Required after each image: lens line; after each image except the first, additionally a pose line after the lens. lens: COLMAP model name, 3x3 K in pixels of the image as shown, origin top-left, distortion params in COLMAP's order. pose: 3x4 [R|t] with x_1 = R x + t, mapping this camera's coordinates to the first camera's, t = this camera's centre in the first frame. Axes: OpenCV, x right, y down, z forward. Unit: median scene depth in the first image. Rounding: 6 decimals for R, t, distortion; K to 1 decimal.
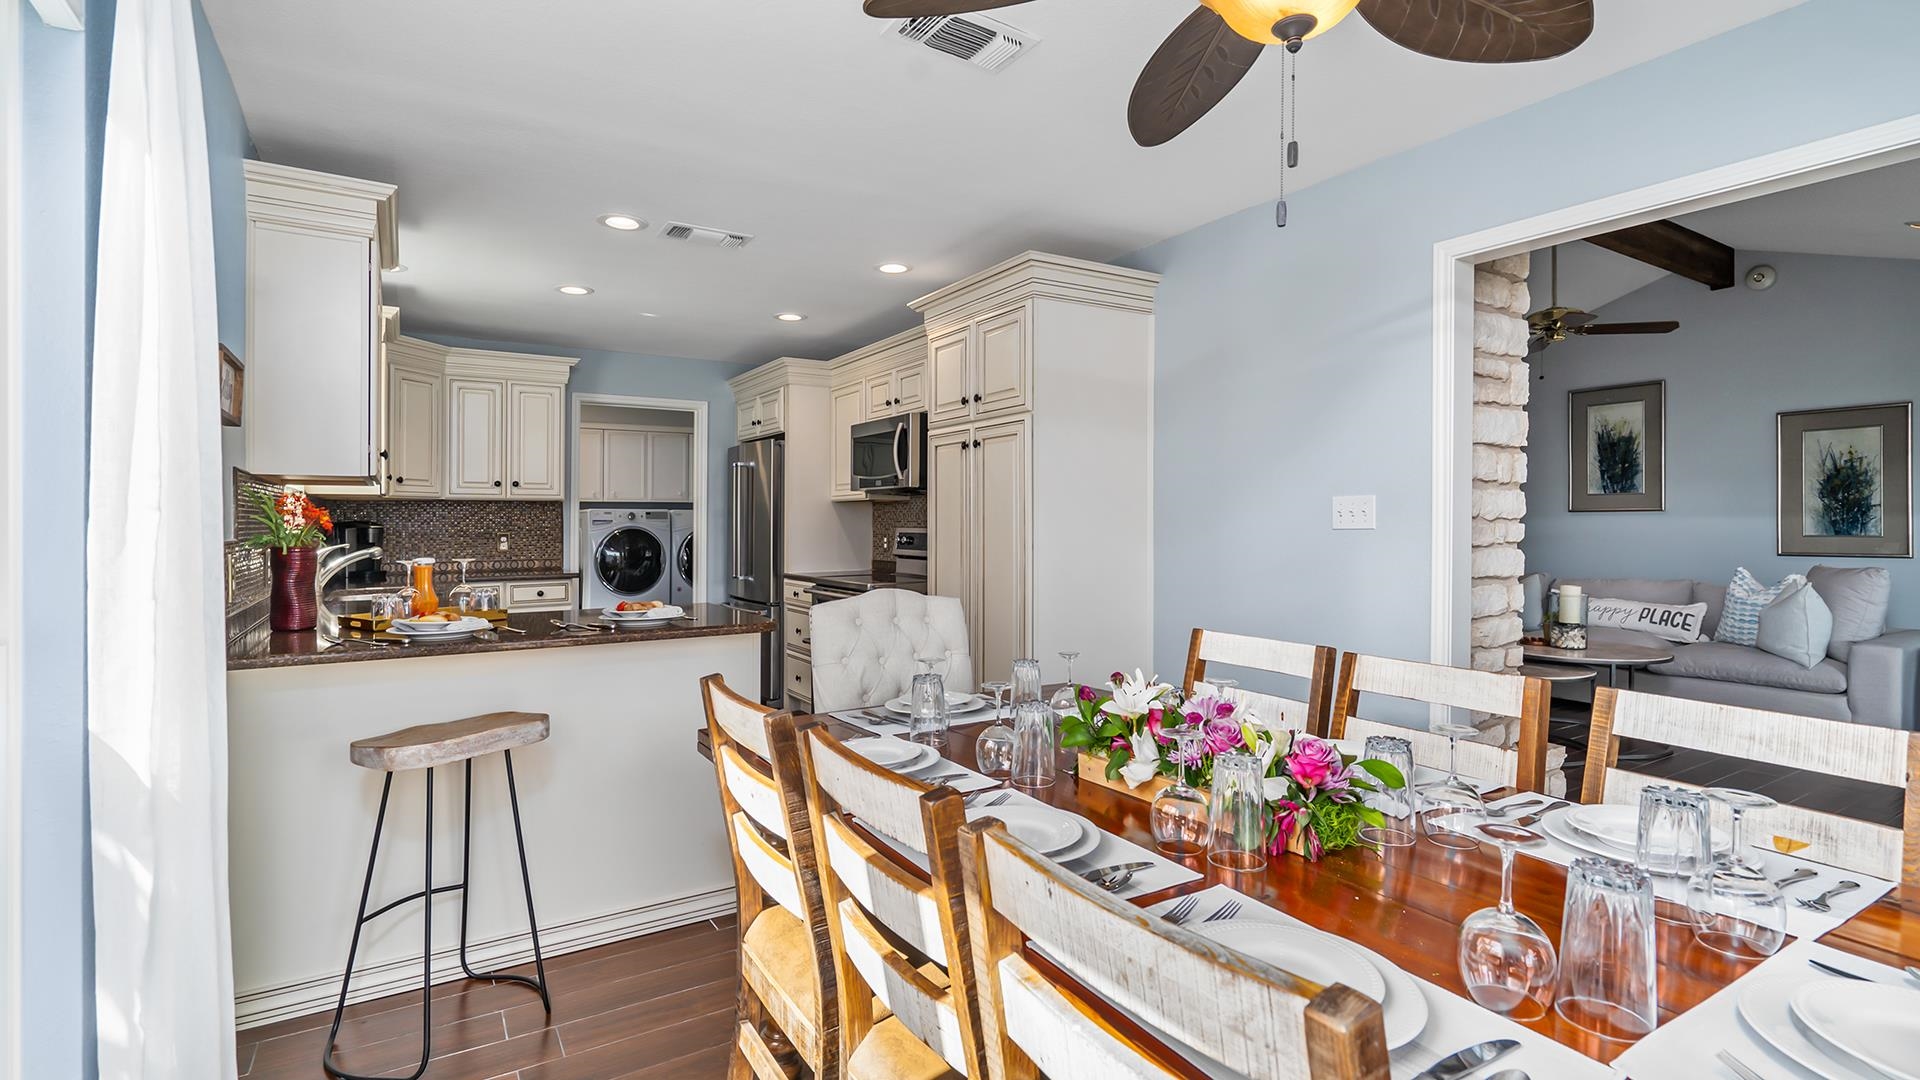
lens RADIAL K [[883.0, 0, 958.8], [0, 883.0, 524.7], [0, 0, 1]] dist [-0.005018, 0.000711]
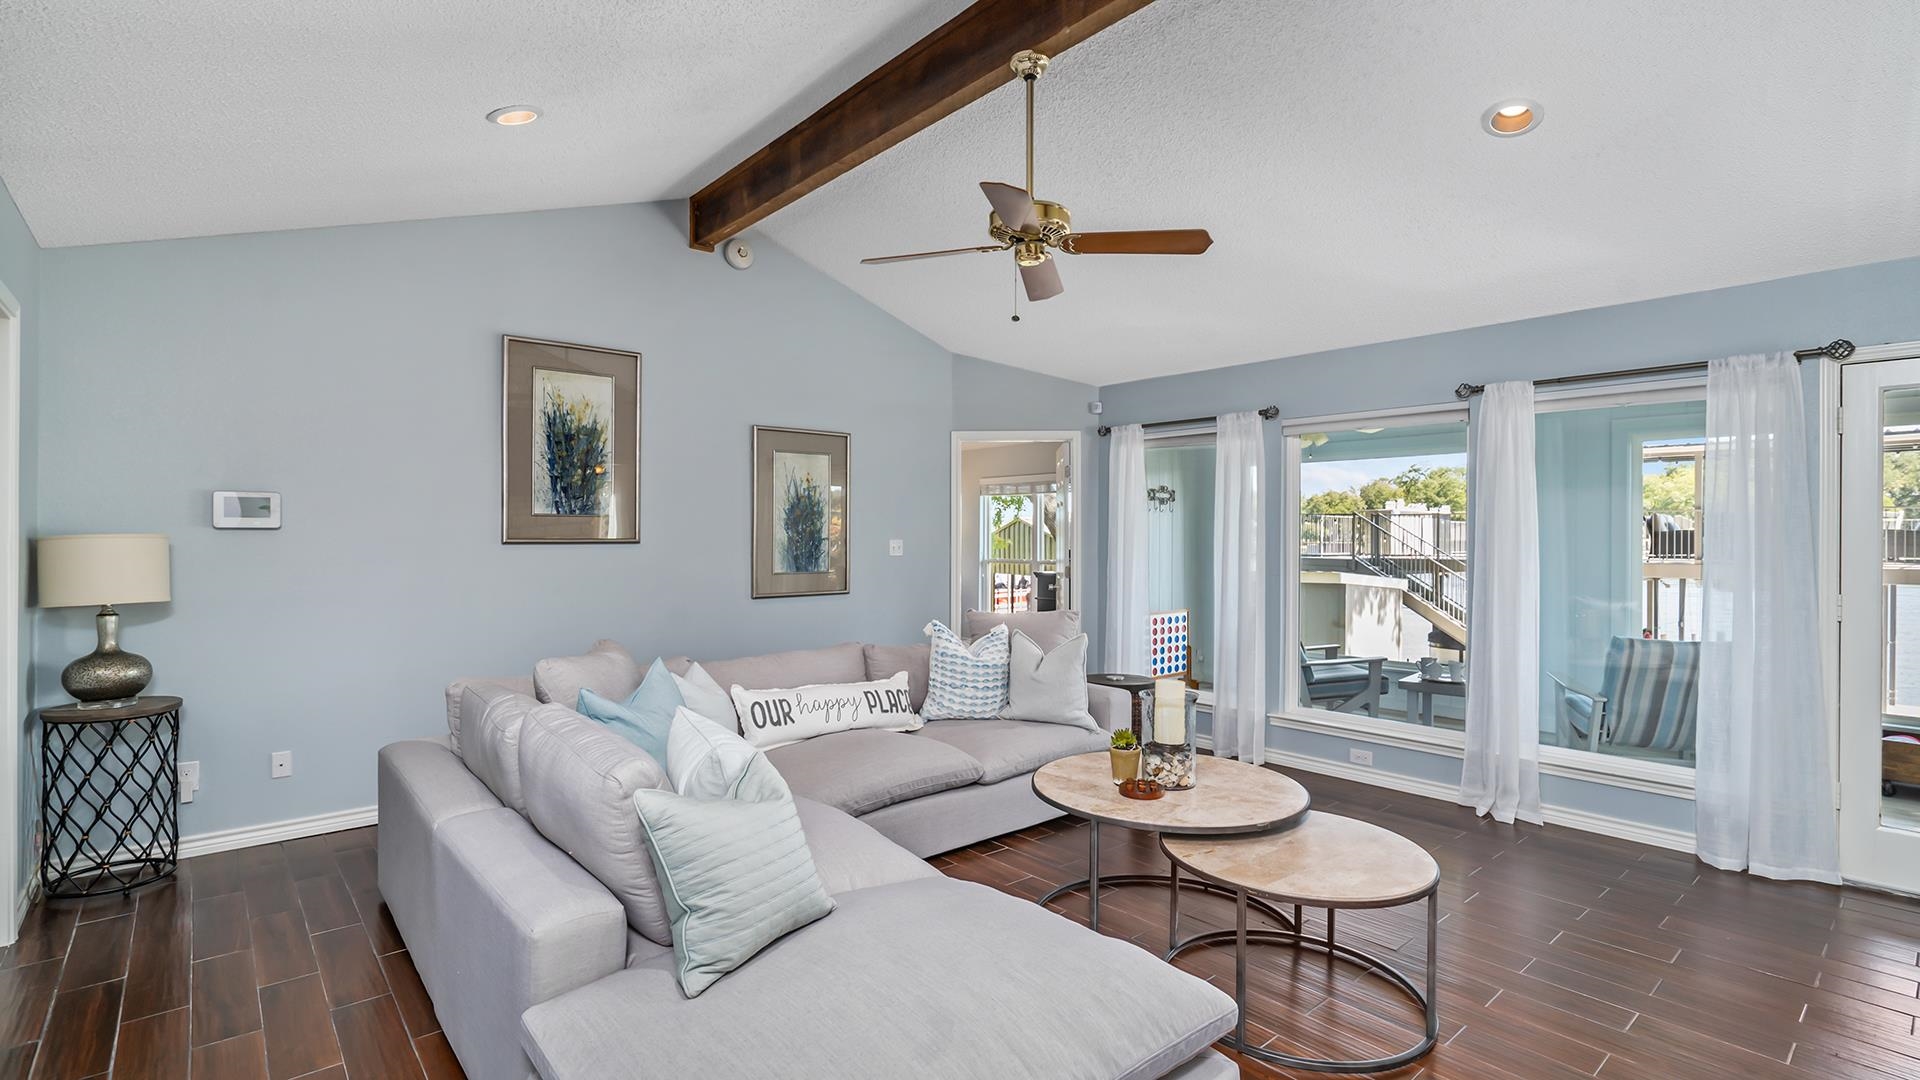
lens RADIAL K [[883.0, 0, 952.7], [0, 883.0, 538.3], [0, 0, 1]] dist [-0.005018, 0.000711]
pose [[-0.171852, -0.001278, 0.985122, 0.078066], [0.000446, 0.999999, 0.001375, -0.019716], [-0.985123, 0.000676, -0.171851, 0.848984]]
